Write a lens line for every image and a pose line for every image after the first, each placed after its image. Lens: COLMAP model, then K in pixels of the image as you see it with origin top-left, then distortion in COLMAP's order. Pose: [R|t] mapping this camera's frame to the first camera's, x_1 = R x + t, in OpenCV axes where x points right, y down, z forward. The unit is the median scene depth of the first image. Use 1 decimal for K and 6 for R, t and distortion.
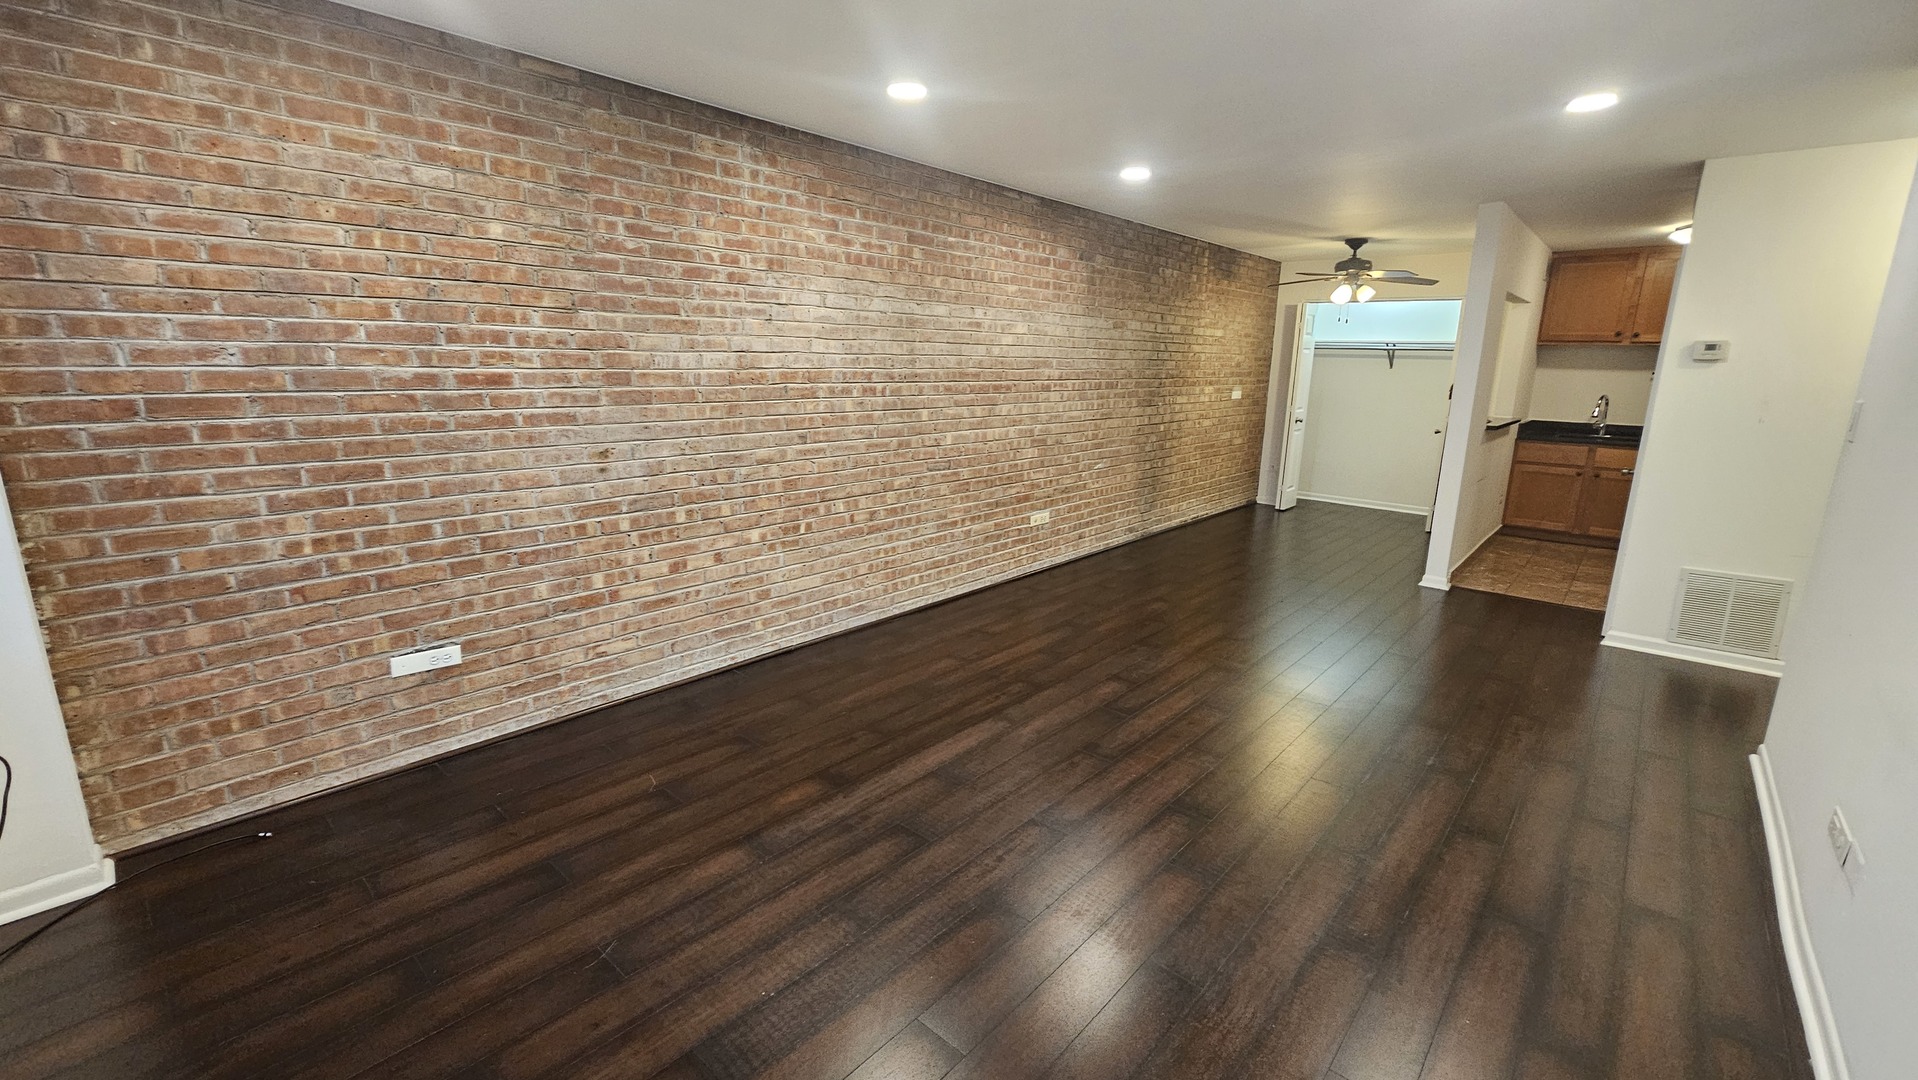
lens RADIAL K [[799.0, 0, 965.0], [0, 799.0, 546.7], [0, 0, 1]] dist [0.002289, 0.000004]
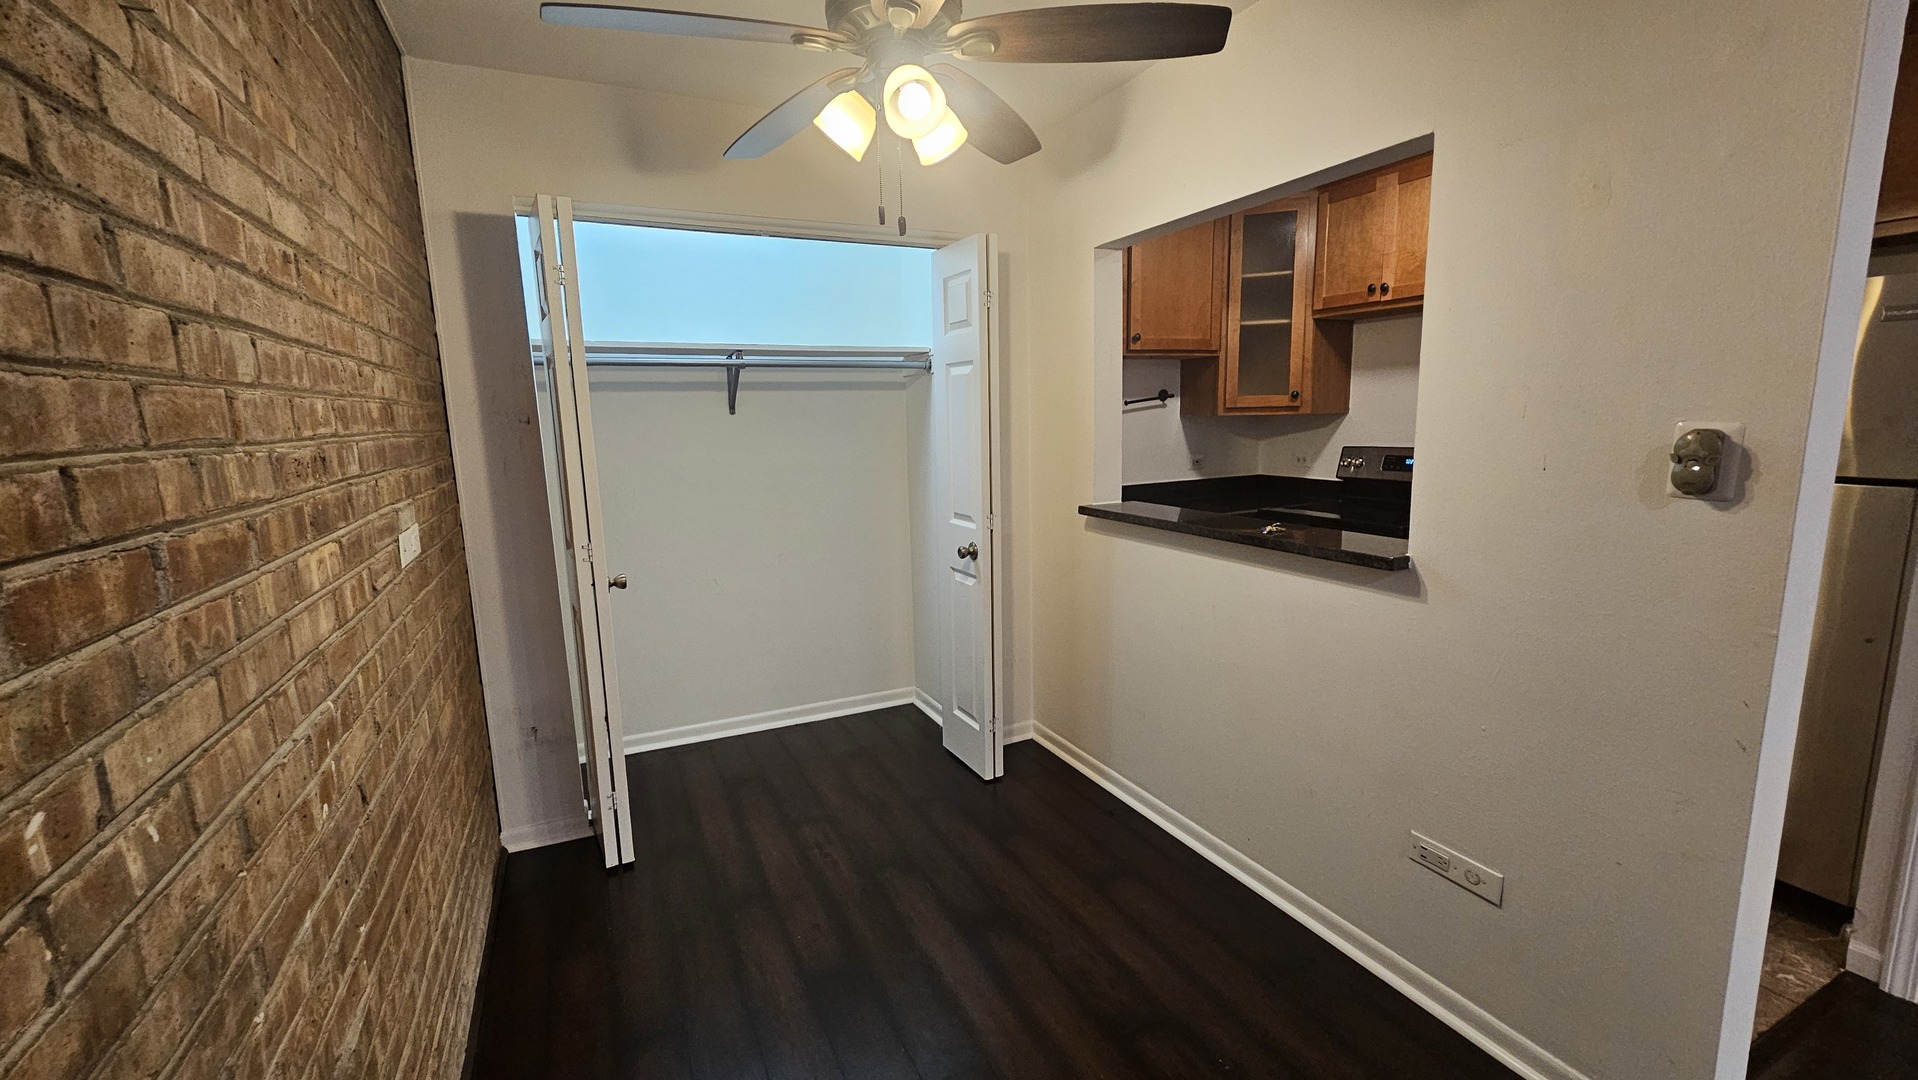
lens RADIAL K [[799.0, 0, 957.2], [0, 799.0, 548.8], [0, 0, 1]] dist [0.002289, 0.000004]
pose [[0.398894, -0.183266, 0.898497, 0.269876], [0.242785, 0.965966, 0.089241, -0.232748], [-0.884273, 0.182544, 0.429812, 1.040877]]
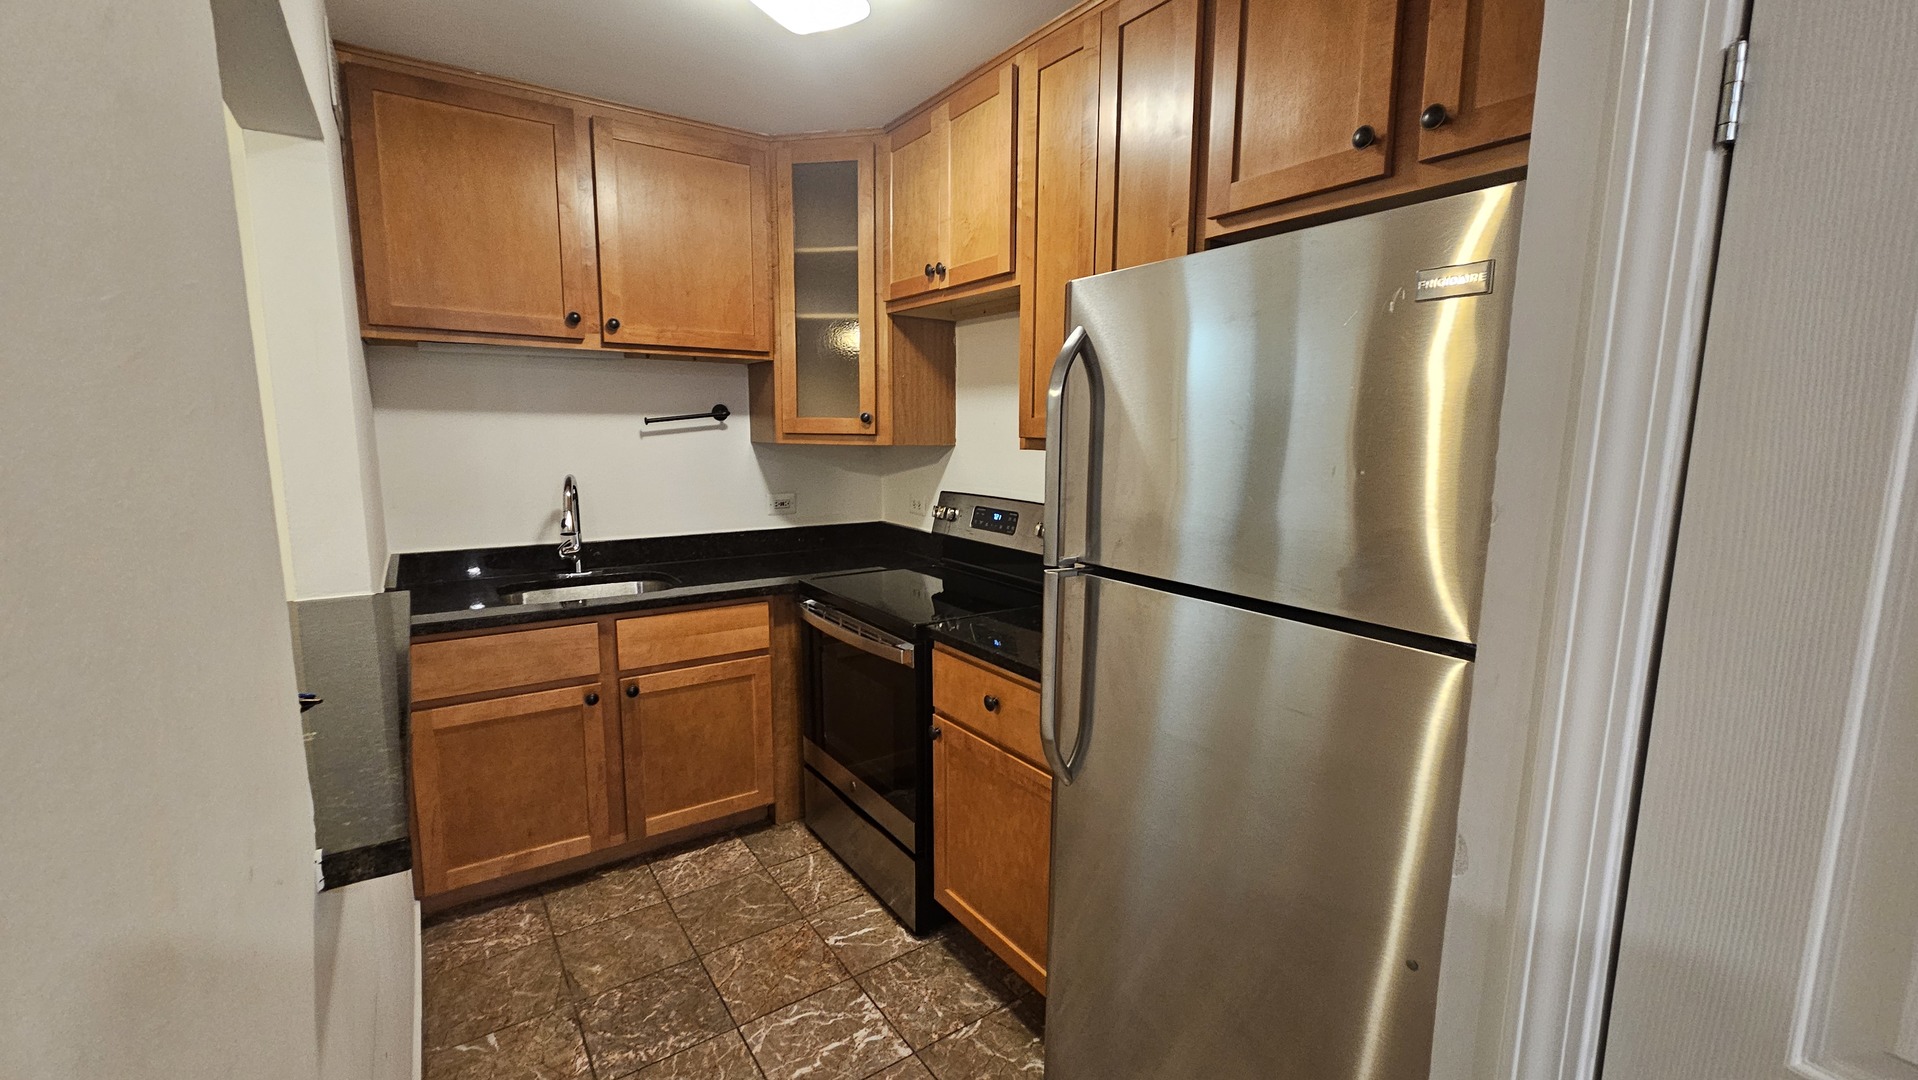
lens RADIAL K [[799.0, 0, 968.4], [0, 799.0, 545.3], [0, 0, 1]] dist [0.002289, 0.000004]
pose [[0.253813, -0.160216, 0.953892, 0.570433], [0.217032, 0.970474, 0.105252, -0.189504], [-0.942590, 0.180310, 0.281091, 0.866110]]
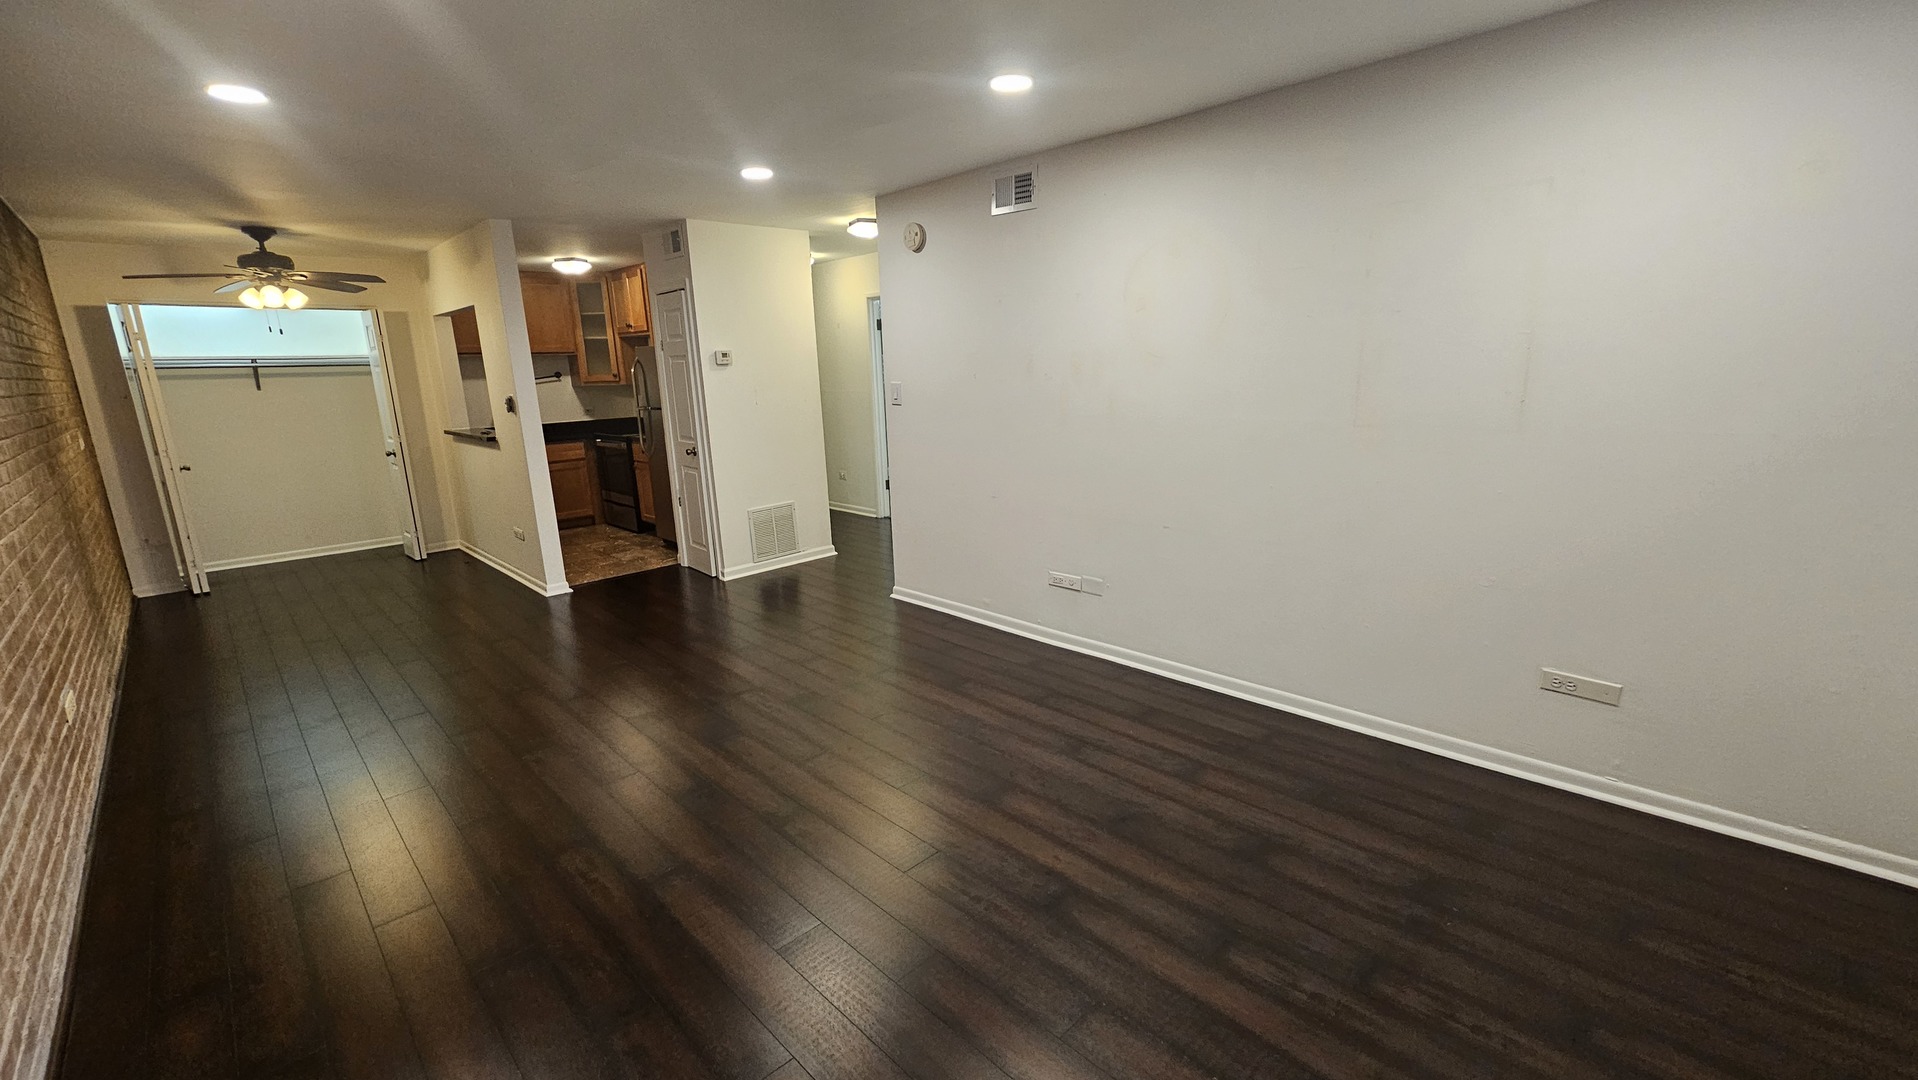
lens RADIAL K [[799.0, 0, 966.8], [0, 799.0, 542.7], [0, 0, 1]] dist [0.002289, 0.000004]
pose [[0.076237, -0.243158, 0.966986, -0.334316], [0.262504, 0.940490, 0.215799, -0.091886], [-0.961914, 0.237386, 0.135530, 0.338895]]
